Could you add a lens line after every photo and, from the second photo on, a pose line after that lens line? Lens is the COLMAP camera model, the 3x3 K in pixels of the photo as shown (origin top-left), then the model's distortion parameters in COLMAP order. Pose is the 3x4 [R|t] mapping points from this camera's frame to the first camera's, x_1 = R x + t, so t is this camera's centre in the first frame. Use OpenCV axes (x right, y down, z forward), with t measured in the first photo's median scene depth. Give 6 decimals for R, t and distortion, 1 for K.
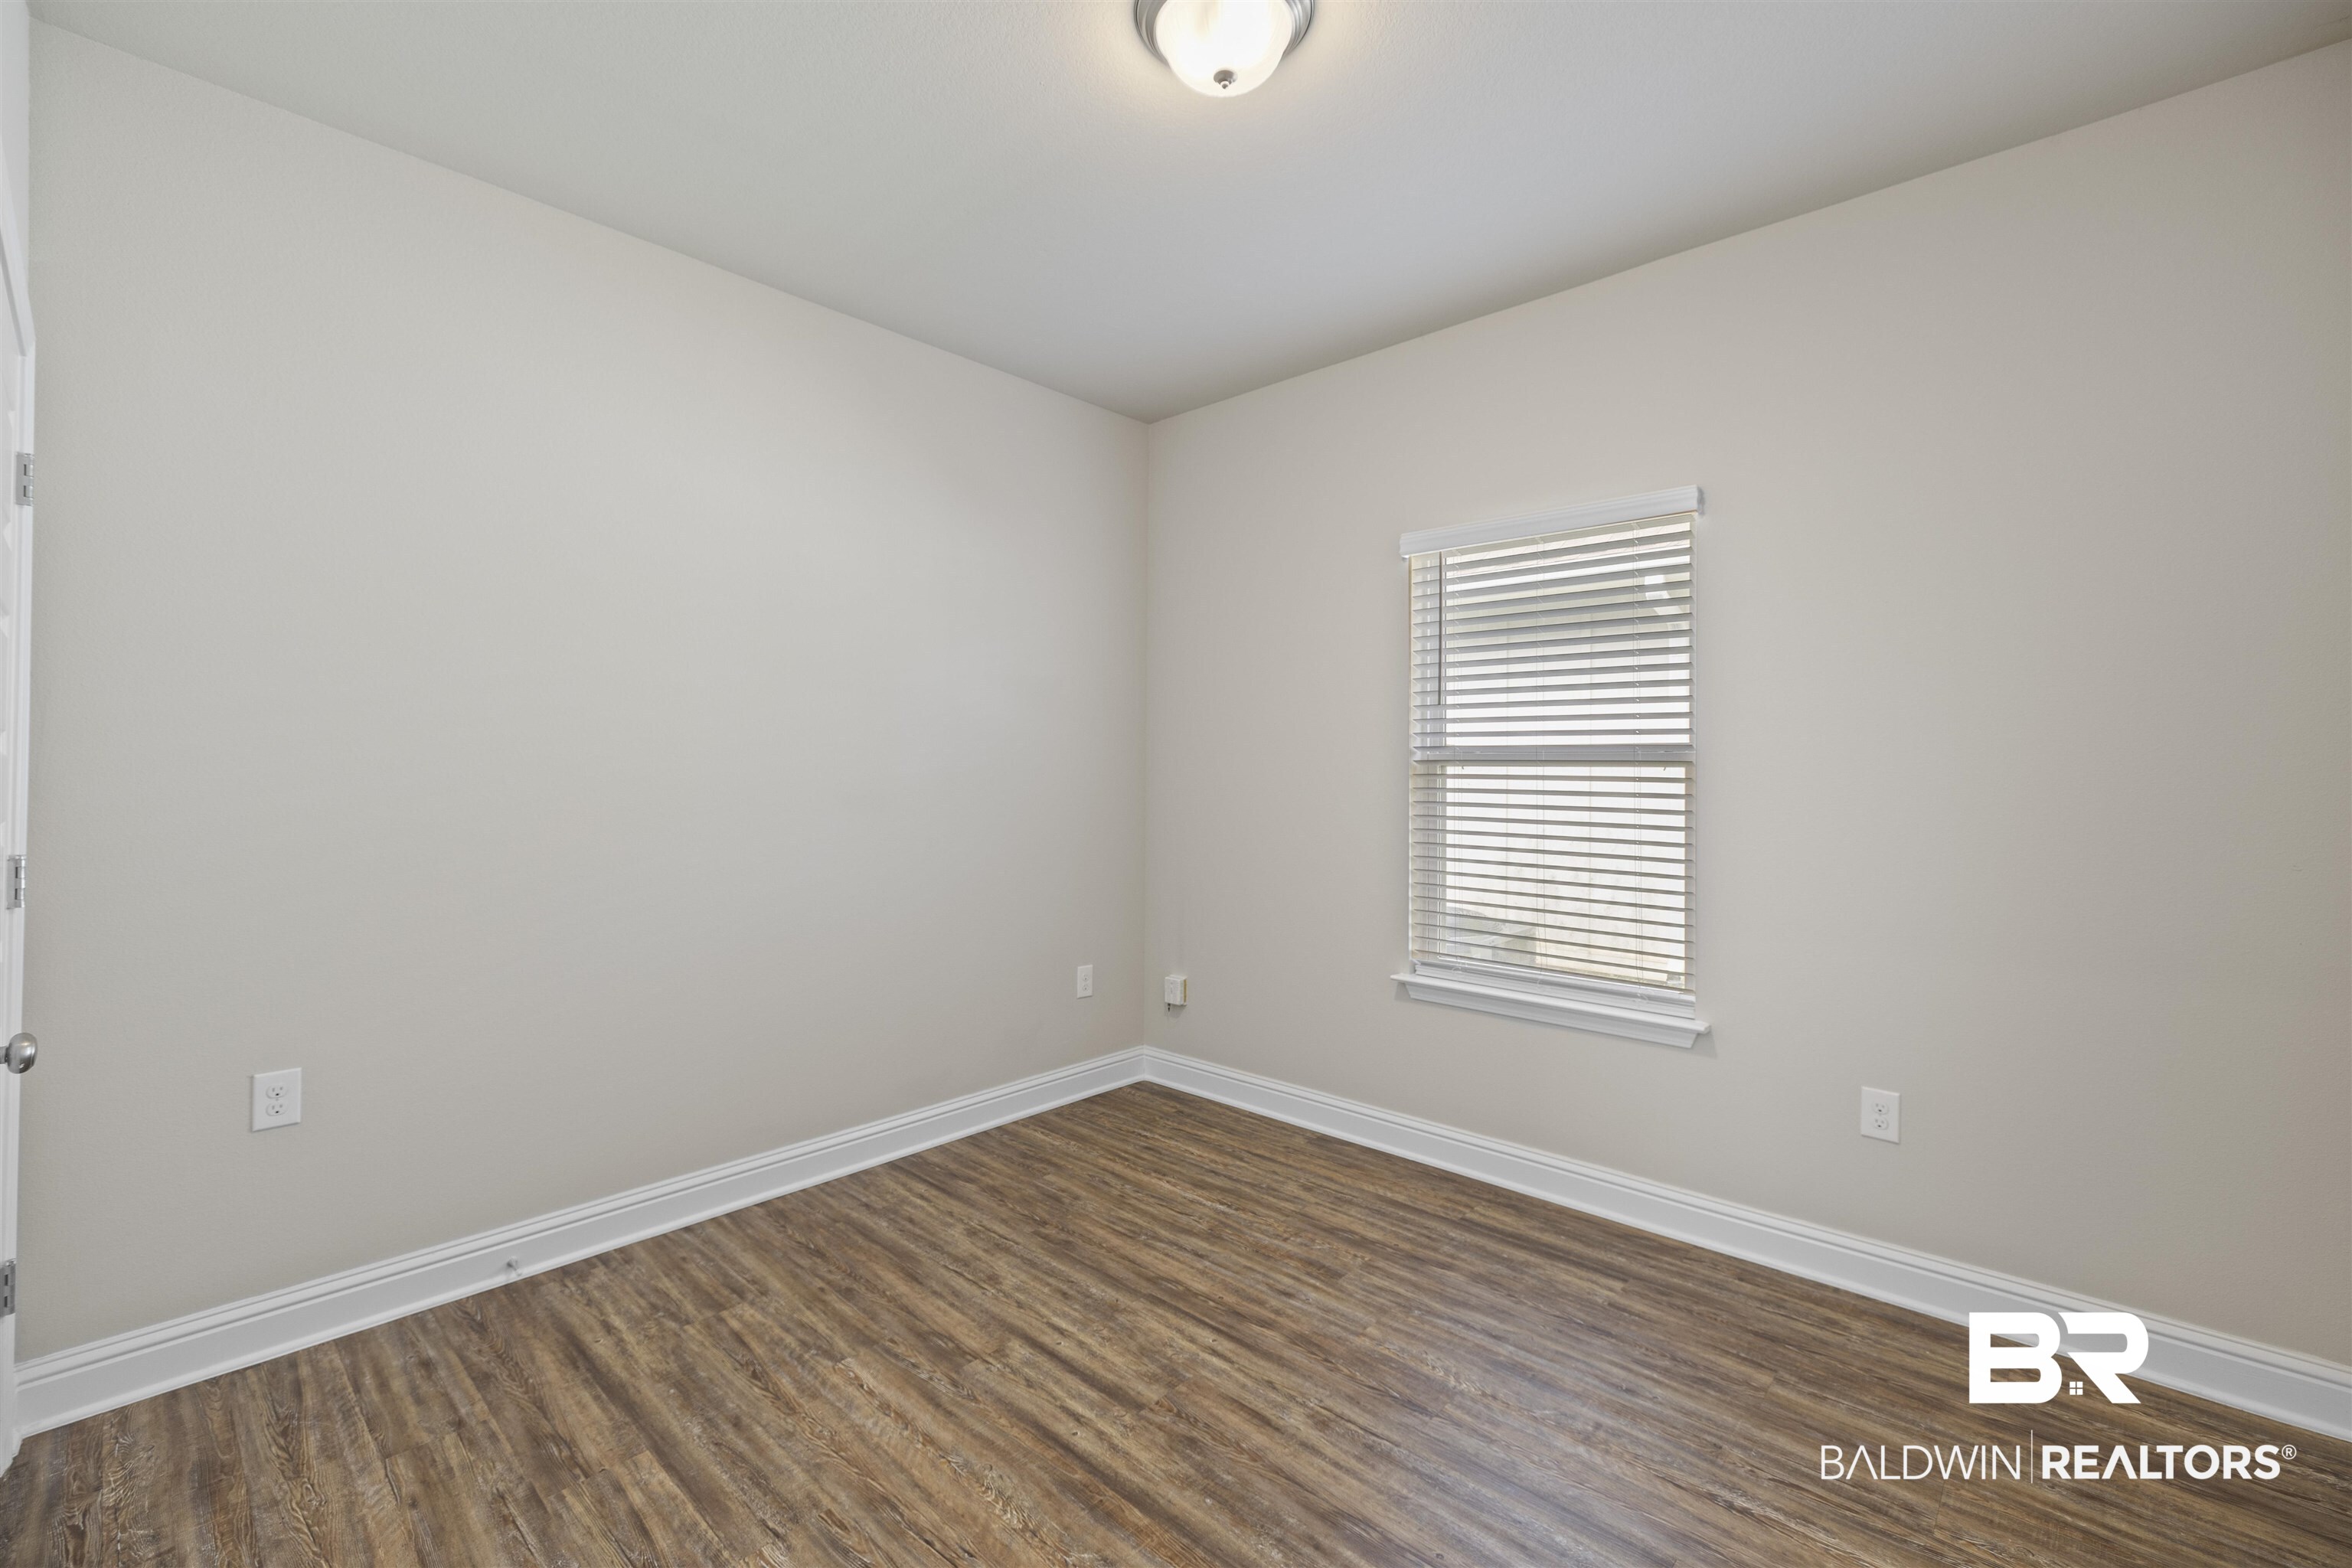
lens RADIAL K [[991.3, 0, 1171.2], [0, 991.3, 780.1], [0, 0, 1]] dist [0.001672, 0.000045]
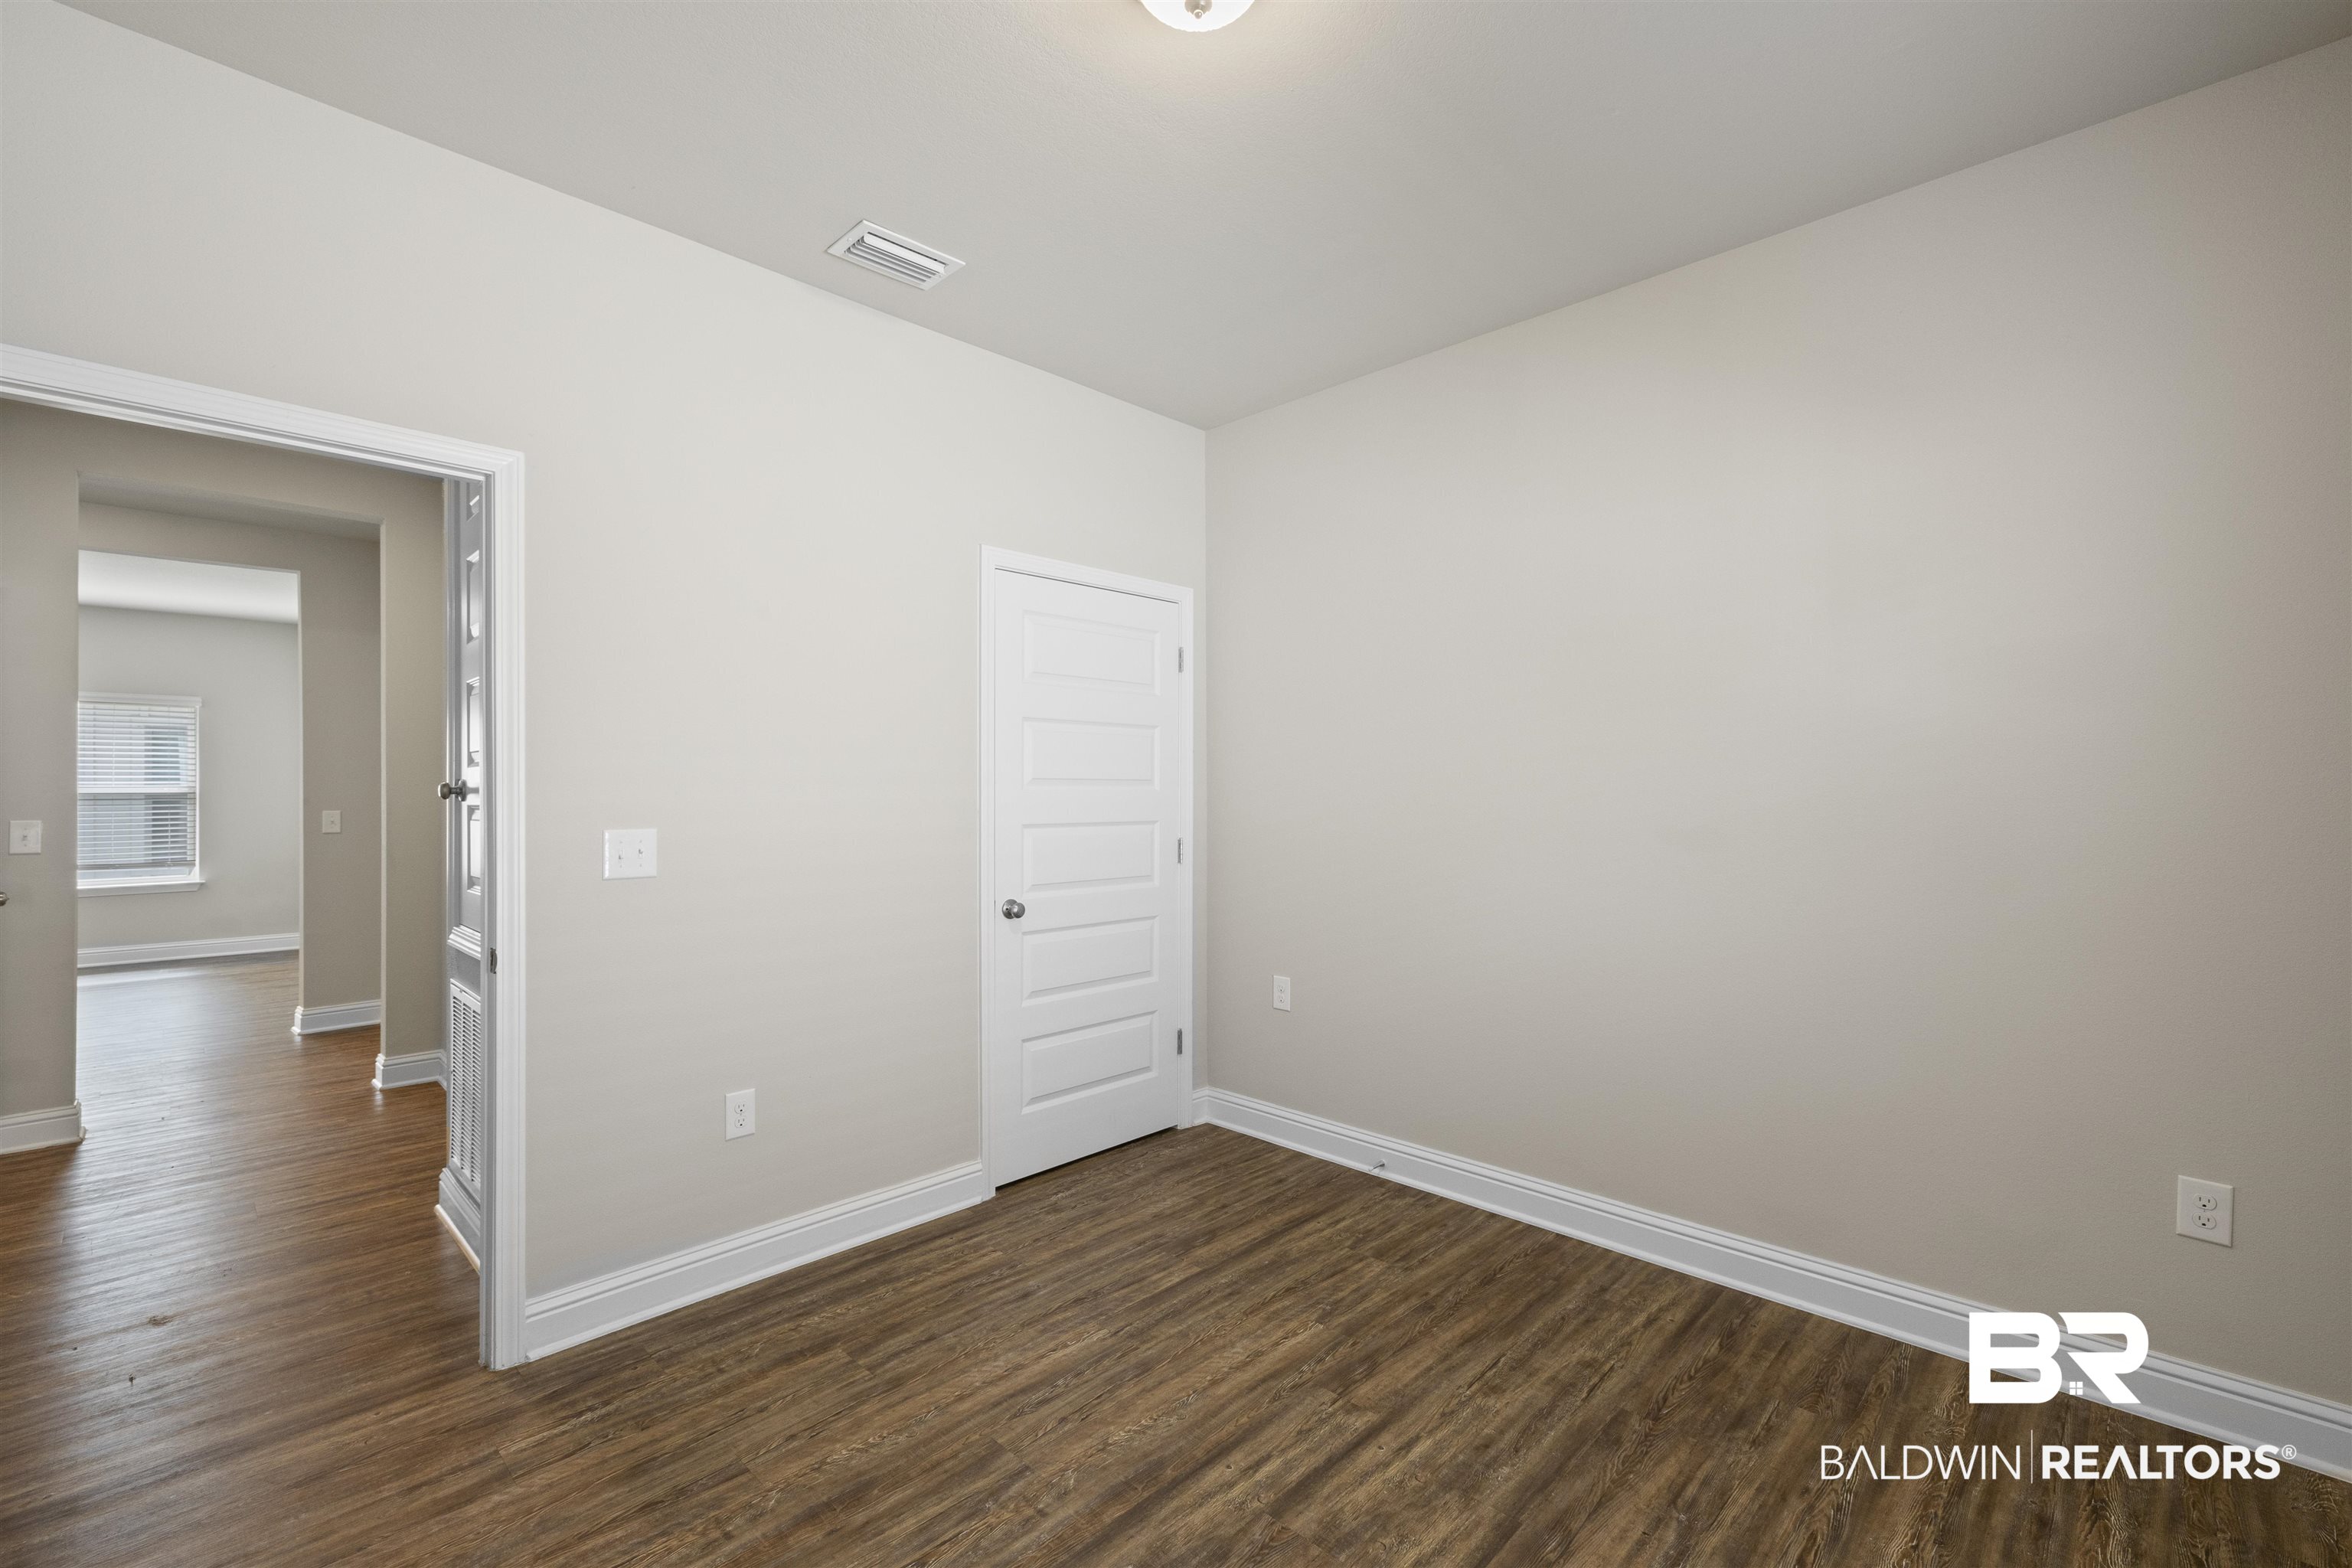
lens RADIAL K [[991.3, 0, 1171.2], [0, 991.3, 780.1], [0, 0, 1]] dist [0.001672, 0.000045]
pose [[-0.023193, -0.016644, -0.999592, 0.770578], [-0.009635, 0.999819, -0.016424, -0.012910], [0.999685, 0.009250, -0.023350, 0.808738]]
